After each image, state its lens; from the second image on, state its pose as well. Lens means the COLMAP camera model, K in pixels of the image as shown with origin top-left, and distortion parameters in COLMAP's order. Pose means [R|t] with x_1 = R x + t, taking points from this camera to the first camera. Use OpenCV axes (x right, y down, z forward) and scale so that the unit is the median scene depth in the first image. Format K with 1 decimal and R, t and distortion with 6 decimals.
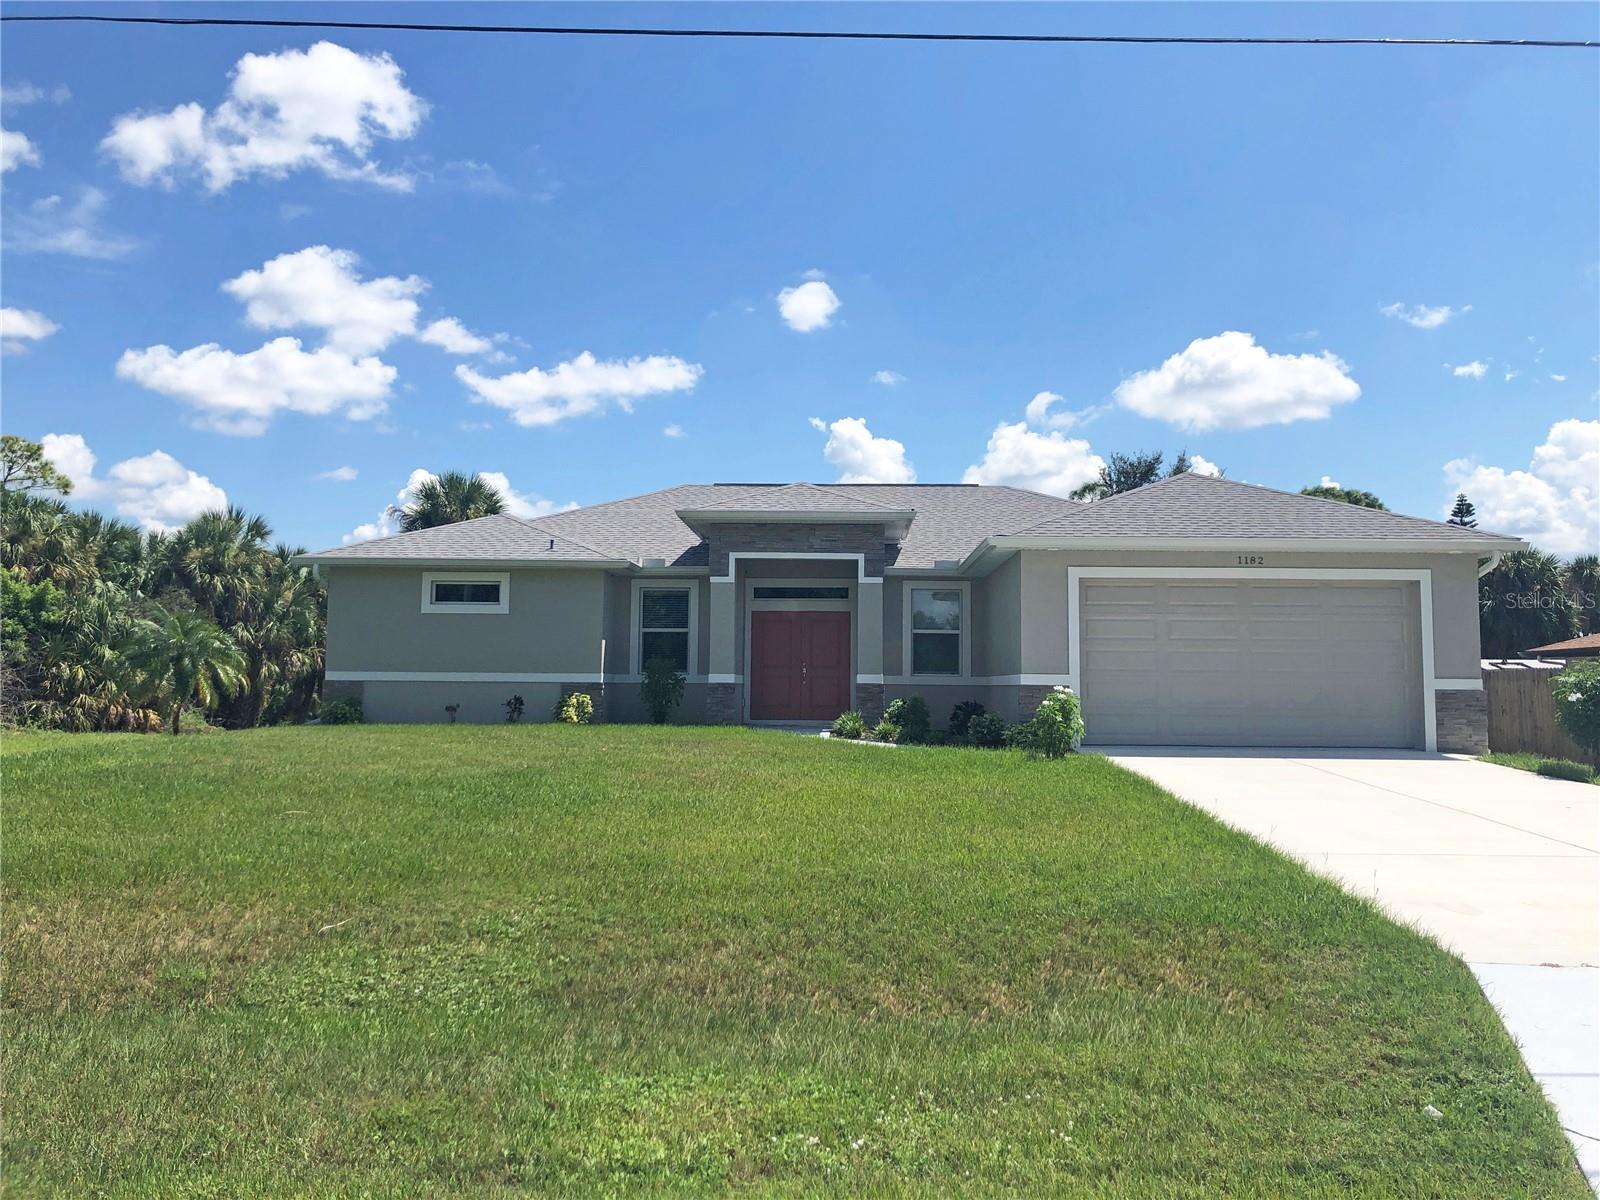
lens RADIAL K [[1310.7, 0, 800.0], [0, 1310.7, 600.0], [0, 0, 1]] dist [0.002387, 0.003030]
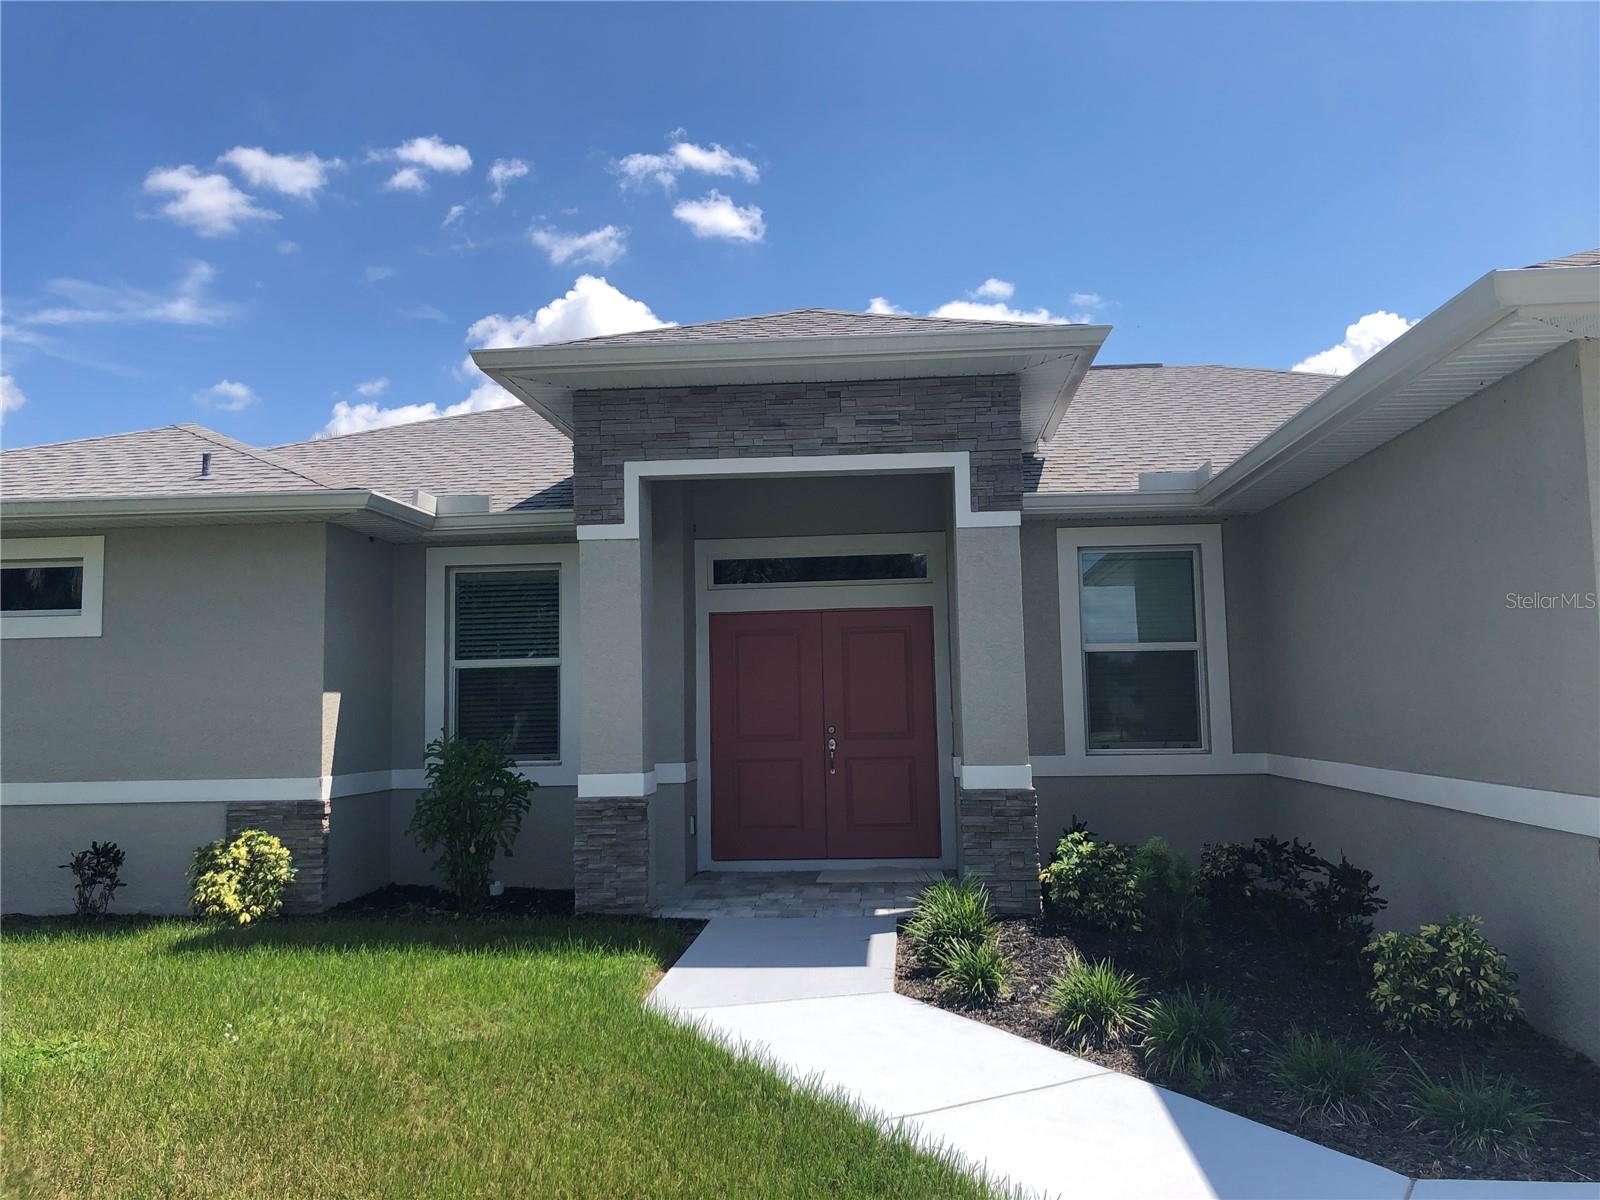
lens RADIAL K [[1308.7, 0, 789.2], [0, 1308.7, 599.1], [0, 0, 1]] dist [0.005532, -0.007254]
pose [[0.998130, -0.033630, -0.051044, 0.013880], [0.032947, 0.999357, -0.014169, 0.011777], [0.051488, 0.012461, 0.998596, 0.603118]]
